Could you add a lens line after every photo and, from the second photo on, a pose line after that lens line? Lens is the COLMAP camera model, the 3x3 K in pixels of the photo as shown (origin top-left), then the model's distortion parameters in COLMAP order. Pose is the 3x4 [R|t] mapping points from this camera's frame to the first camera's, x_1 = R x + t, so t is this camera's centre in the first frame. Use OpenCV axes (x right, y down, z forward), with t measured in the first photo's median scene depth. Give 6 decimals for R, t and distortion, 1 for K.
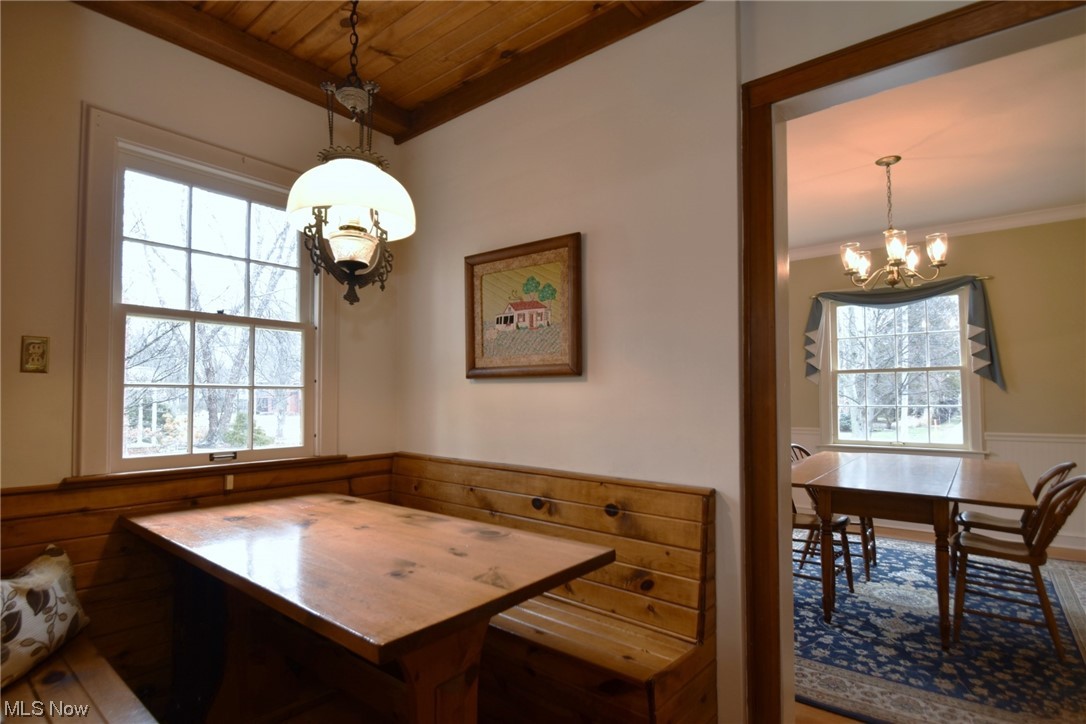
lens RADIAL K [[544.5, 0, 532.0], [0, 544.5, 382.5], [0, 0, 1]] dist [-0.010007, -0.005199]
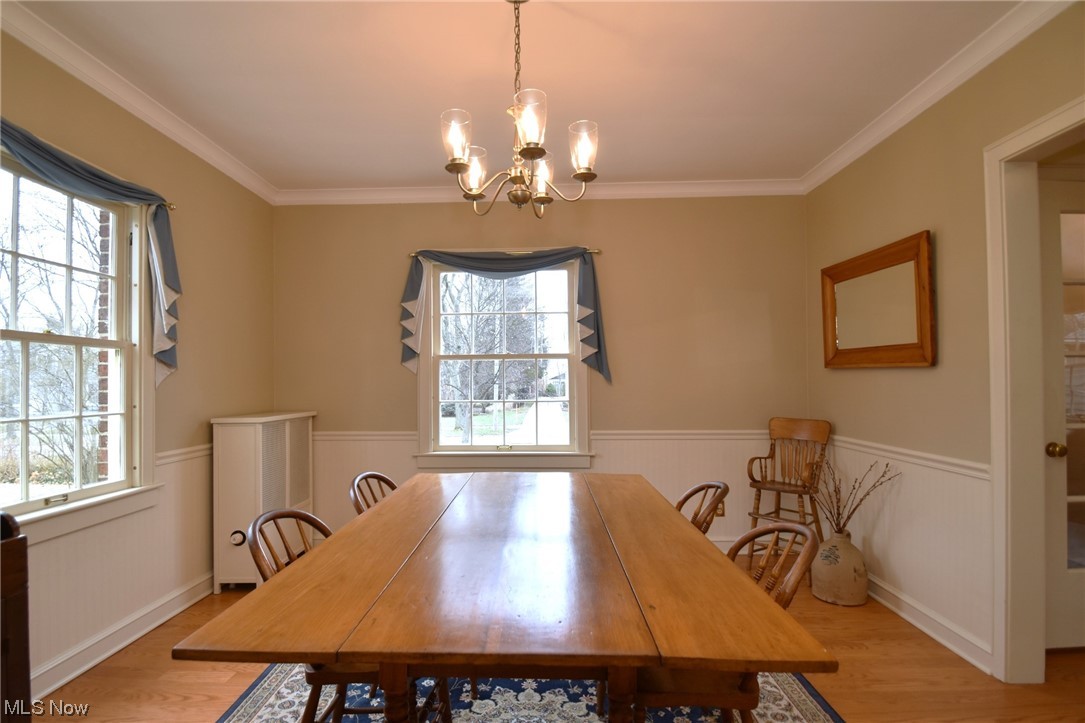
lens RADIAL K [[544.0, 0, 533.4], [0, 544.0, 371.9], [0, 0, 1]] dist [-0.010007, -0.005199]
pose [[0.781772, 0.014566, 0.623394, 0.222791], [-0.015915, 0.999868, -0.003404, 0.002582], [-0.623361, -0.007260, 0.781901, 0.374416]]
